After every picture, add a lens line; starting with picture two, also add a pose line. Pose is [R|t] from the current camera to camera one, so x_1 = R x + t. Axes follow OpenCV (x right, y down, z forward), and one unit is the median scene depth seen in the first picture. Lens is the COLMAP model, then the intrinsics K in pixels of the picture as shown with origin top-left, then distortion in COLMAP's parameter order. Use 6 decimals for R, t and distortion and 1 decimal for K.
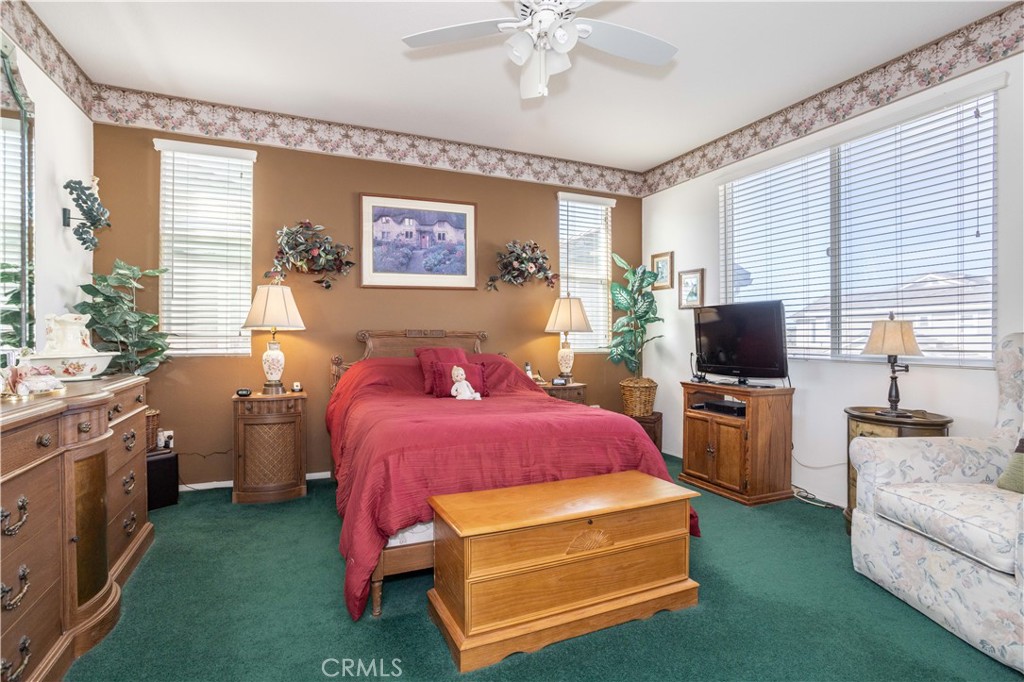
lens RADIAL K [[509.0, 0, 512.2], [0, 509.0, 334.8], [0, 0, 1]] dist [-0.060286, 0.035908]
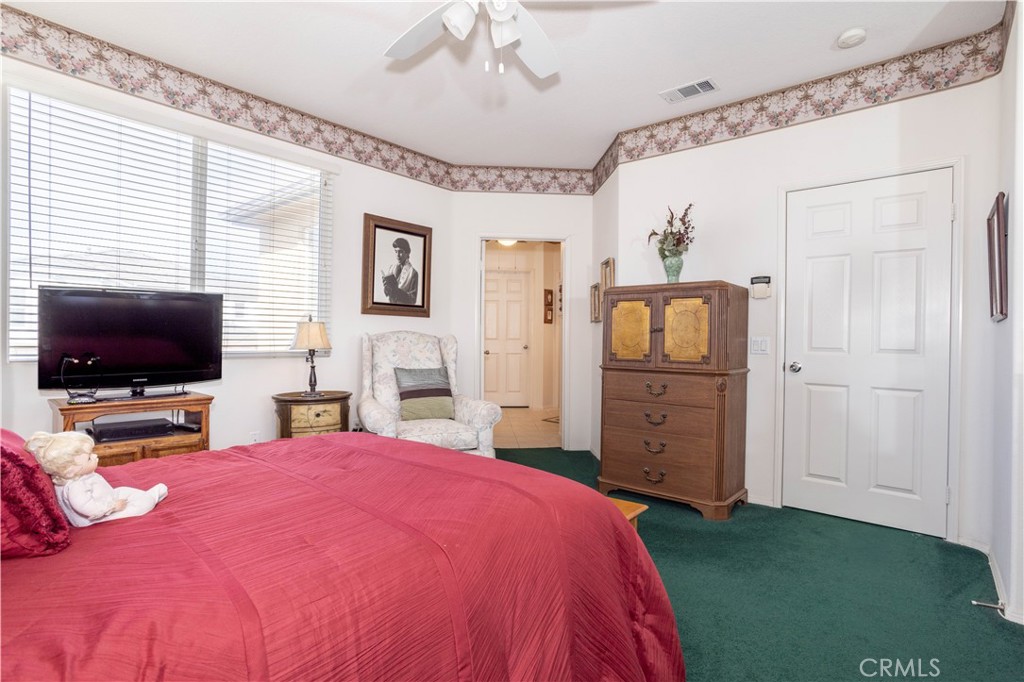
lens RADIAL K [[504.2, 0, 509.6], [0, 504.2, 337.2], [0, 0, 1]] dist [-0.062295, 0.035576]
pose [[-0.430109, 0.004528, 0.902766, -0.575129], [-0.003637, 0.999971, -0.006748, 0.017059], [-0.902770, -0.006186, -0.430080, 1.048031]]
